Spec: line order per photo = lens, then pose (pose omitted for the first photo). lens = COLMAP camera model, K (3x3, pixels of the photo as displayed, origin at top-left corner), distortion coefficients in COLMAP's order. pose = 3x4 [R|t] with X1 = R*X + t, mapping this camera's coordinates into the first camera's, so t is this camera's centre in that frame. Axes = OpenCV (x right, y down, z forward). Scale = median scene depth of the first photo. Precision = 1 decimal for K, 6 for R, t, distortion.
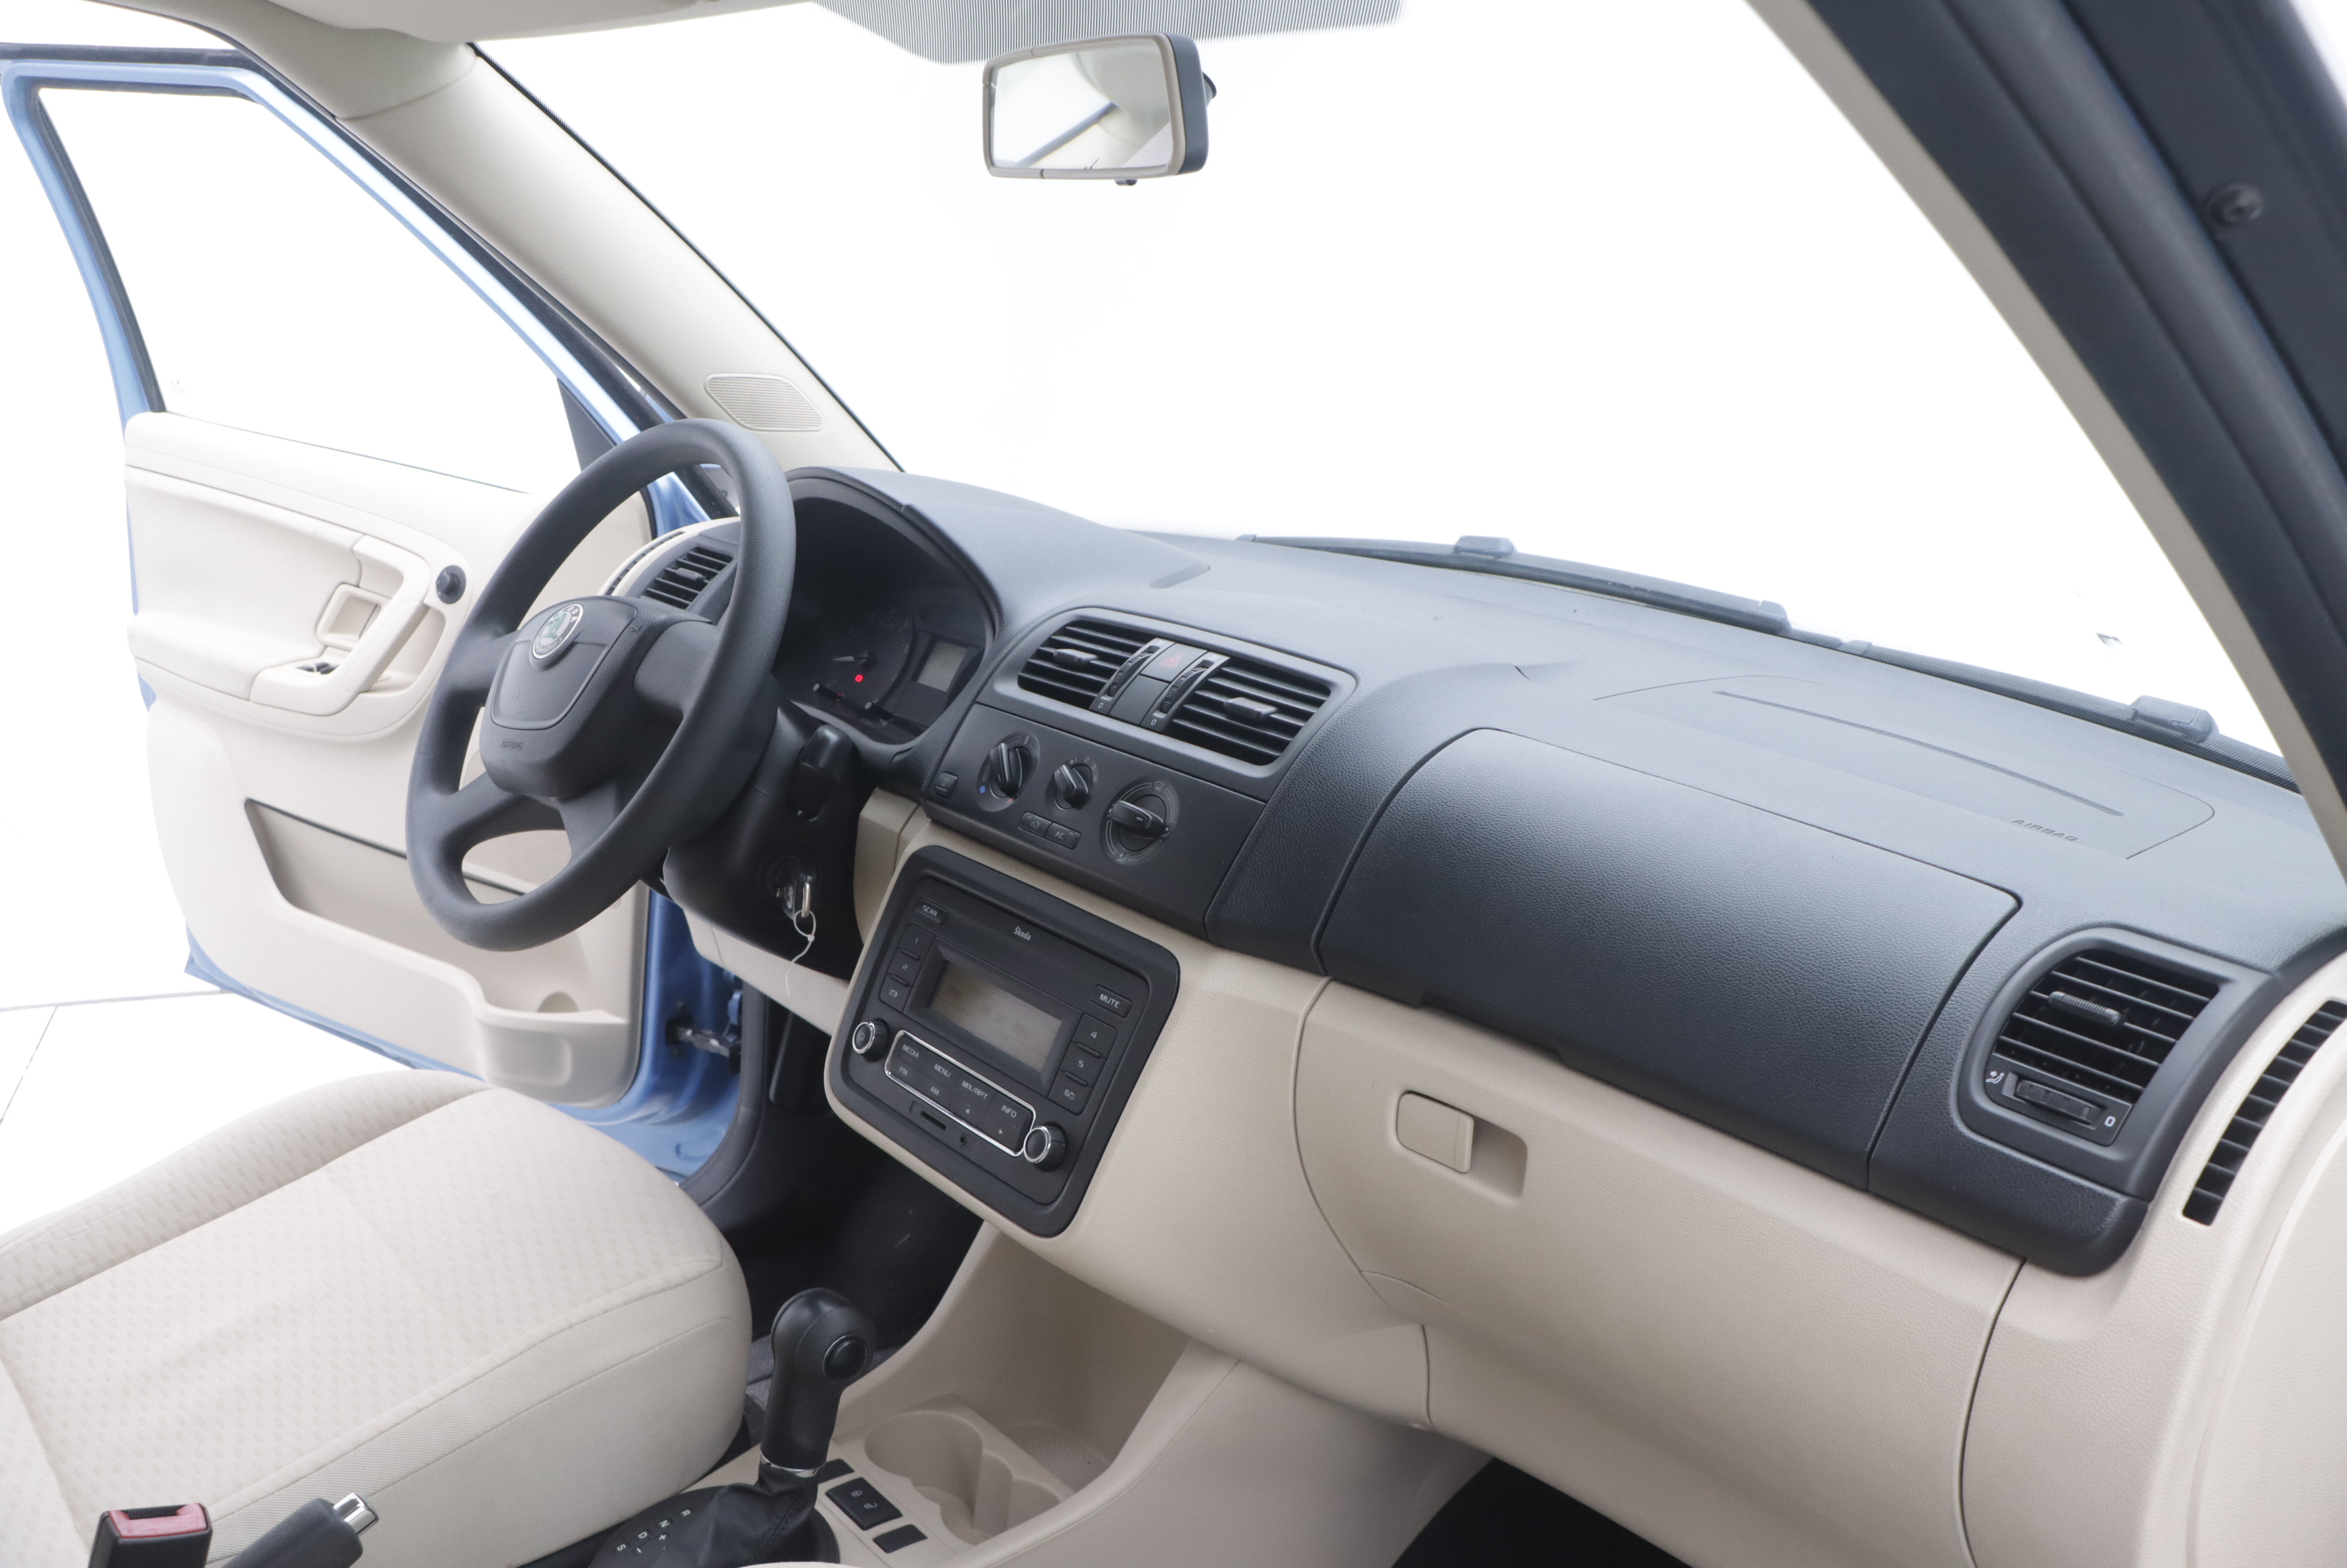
lens RADIAL K [[1801.0, 0, 1173.5], [0, 1801.0, 784.0], [0, 0, 1]] dist [-0.001231, -0.000044]
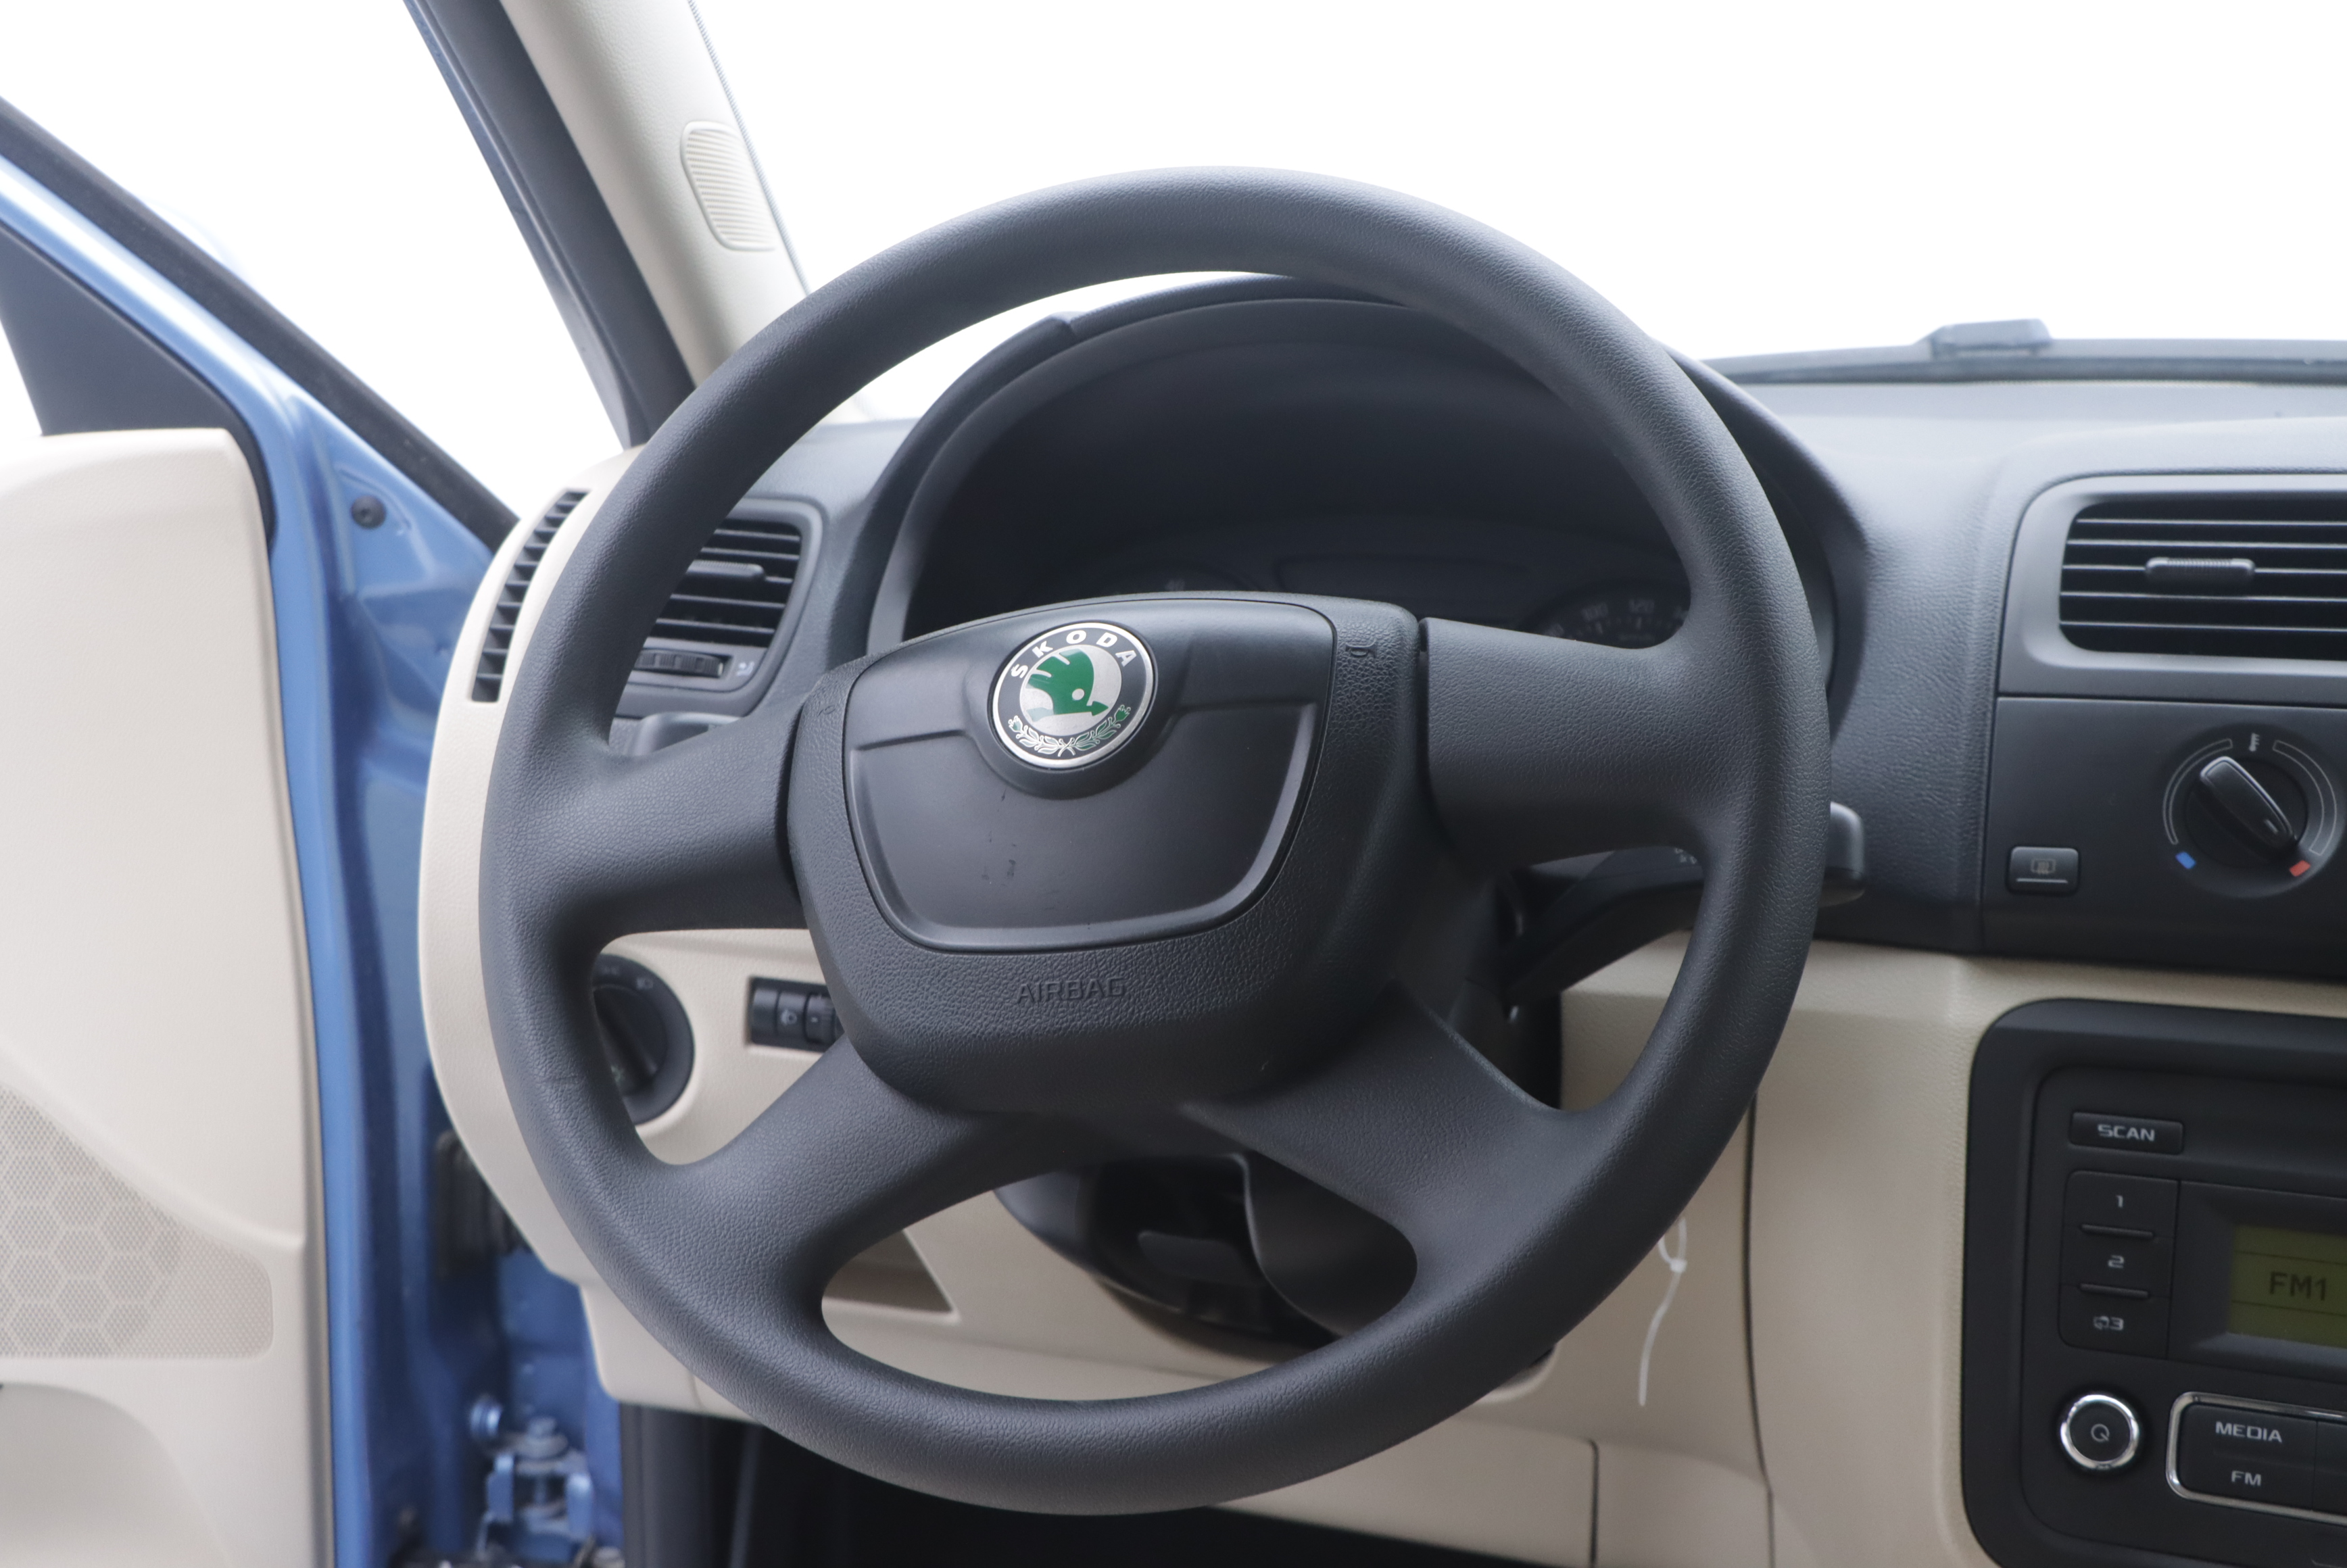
lens RADIAL K [[2684.3, 0, 1173.5], [0, 2684.3, 784.0], [0, 0, 1]] dist [-0.124750, 0.378976]
pose [[0.874753, -0.177548, 0.450871, -0.686502], [0.182666, 0.982636, 0.032554, -0.093632], [-0.448822, 0.053882, 0.891995, 0.503864]]
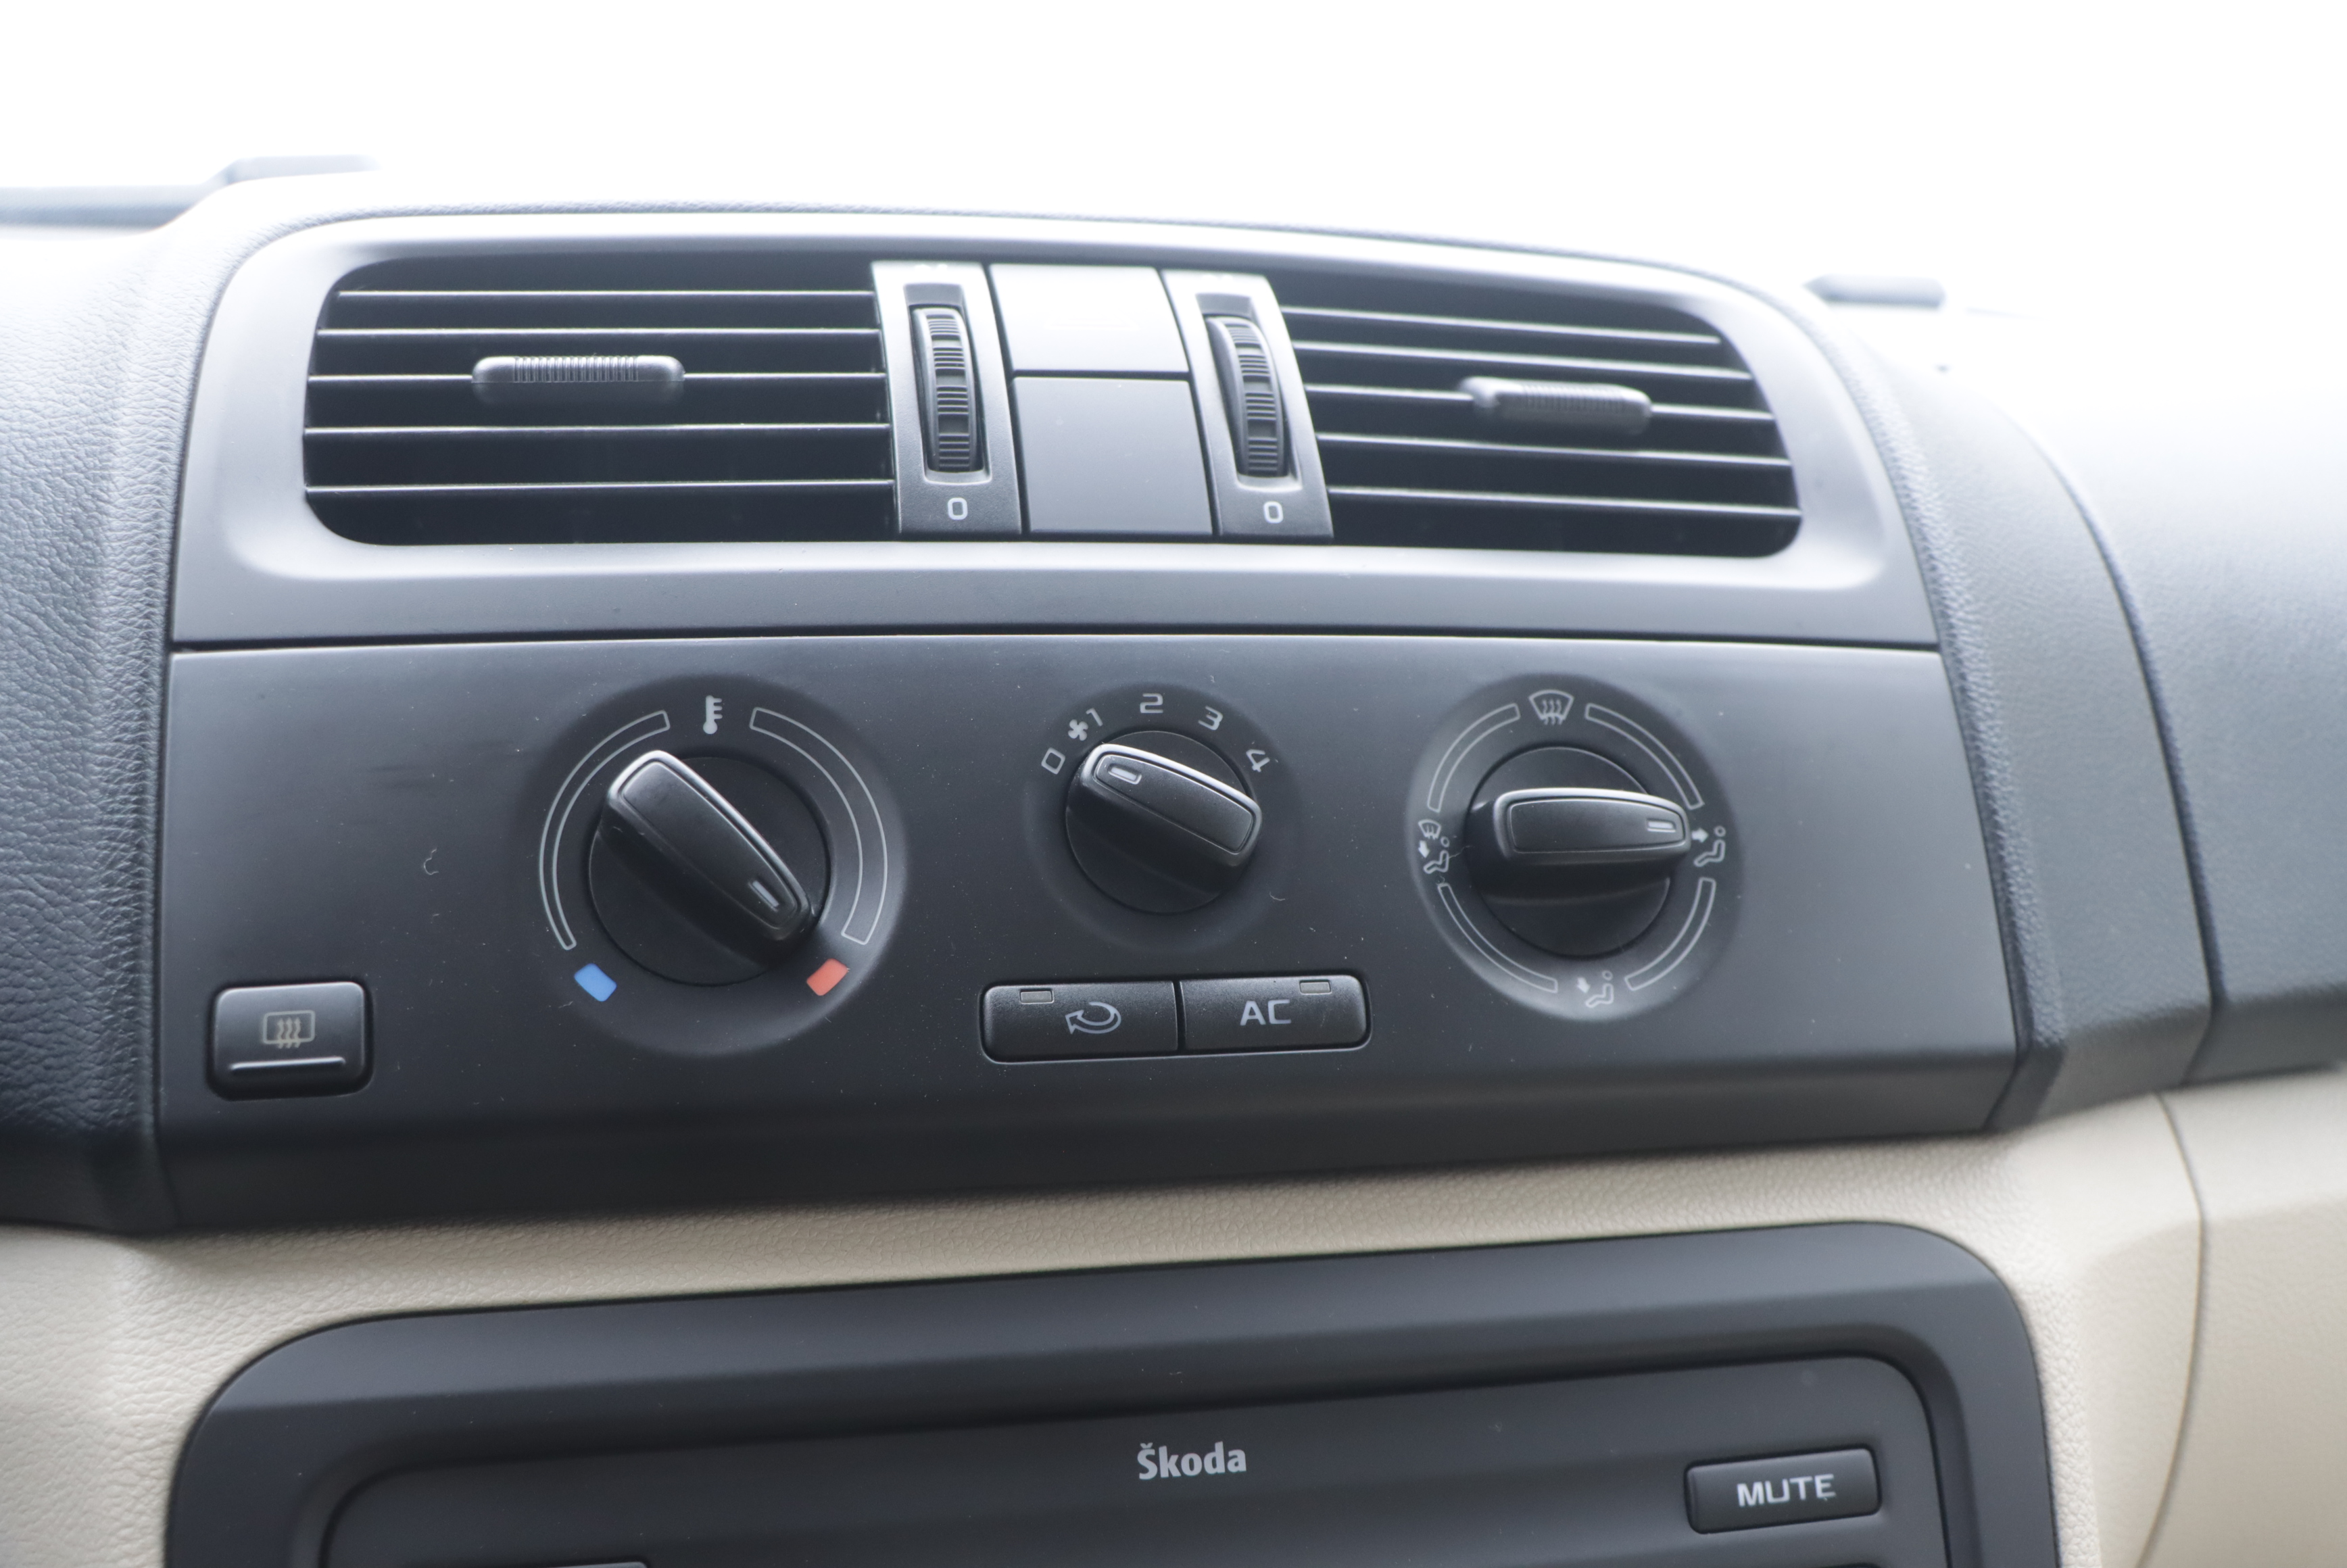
lens RADIAL K [[2277.3, 0, 1173.5], [0, 2277.3, 784.0], [0, 0, 1]] dist [-0.153335, 0.169912]
pose [[0.451345, -0.242129, 0.858872, -0.316188], [0.207274, 0.964606, 0.163013, -0.052944], [-0.867943, 0.104447, 0.485557, 0.833604]]
